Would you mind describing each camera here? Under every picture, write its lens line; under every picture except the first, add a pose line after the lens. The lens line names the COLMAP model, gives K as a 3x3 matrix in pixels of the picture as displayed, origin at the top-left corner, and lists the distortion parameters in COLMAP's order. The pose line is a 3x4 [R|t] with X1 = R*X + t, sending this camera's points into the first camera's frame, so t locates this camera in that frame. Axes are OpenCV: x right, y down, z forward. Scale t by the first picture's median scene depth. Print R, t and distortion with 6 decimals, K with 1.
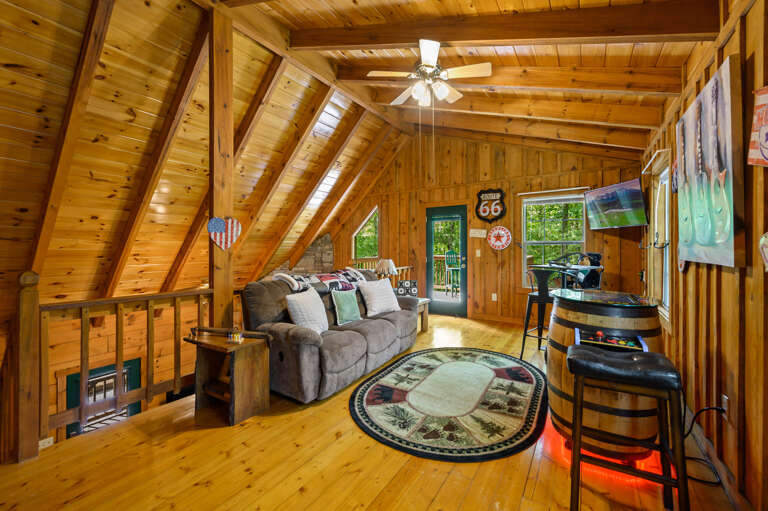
lens RADIAL K [[311.2, 0, 378.4], [0, 311.2, 250.8], [0, 0, 1]] dist [-0.001173, 0.000359]
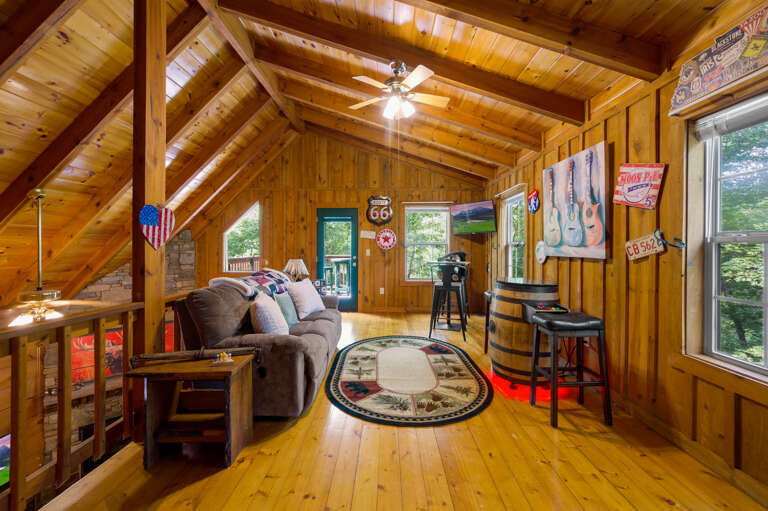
lens RADIAL K [[311.2, 0, 378.0], [0, 311.2, 251.0], [0, 0, 1]] dist [-0.001173, 0.000359]
pose [[0.844761, -0.001899, 0.535140, -0.438346], [0.001848, 0.999998, 0.000632, 0.002369], [-0.535140, 0.000455, 0.844763, 0.083847]]
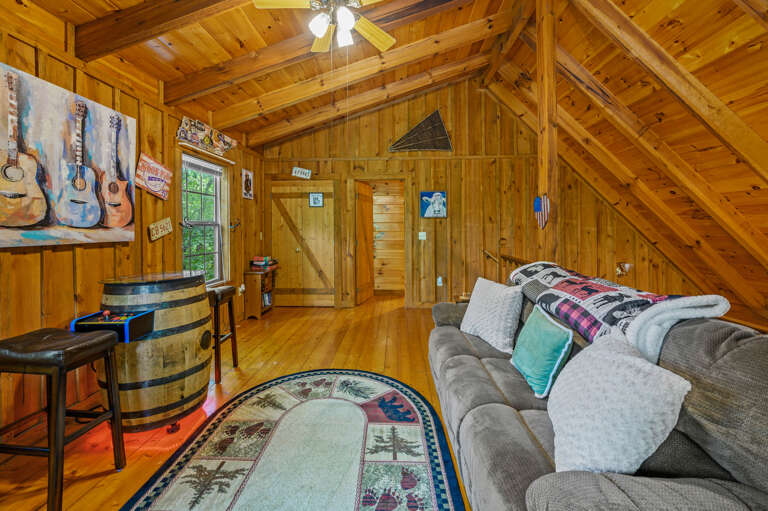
lens RADIAL K [[311.2, 0, 389.5], [0, 311.2, 234.3], [0, 0, 1]] dist [-0.001173, 0.000359]
pose [[-0.842677, 0.017940, -0.538120, 0.414375], [0.001472, 0.999518, 0.031017, -0.016853], [0.538417, 0.025345, -0.842297, 1.526834]]
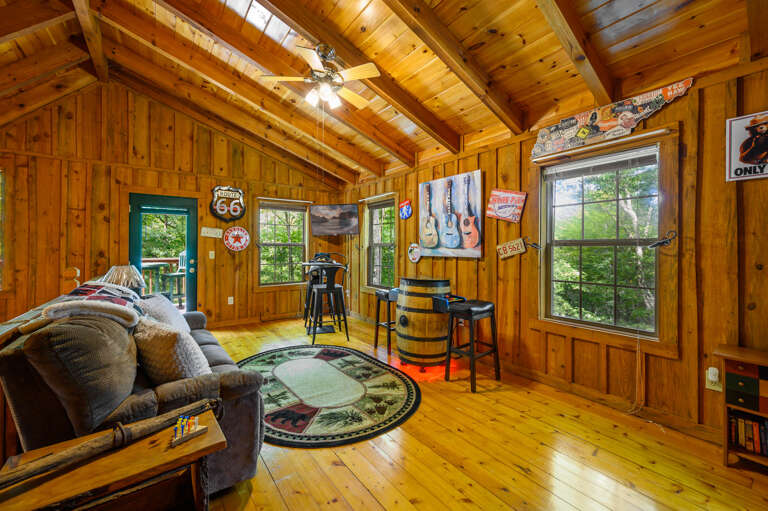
lens RADIAL K [[311.2, 0, 385.3], [0, 311.2, 250.8], [0, 0, 1]] dist [-0.001173, 0.000359]
pose [[0.332156, -0.001156, 0.943224, -0.649713], [0.005706, 0.999983, -0.000784, -0.000675], [-0.943207, 0.005642, 0.332157, 0.420468]]
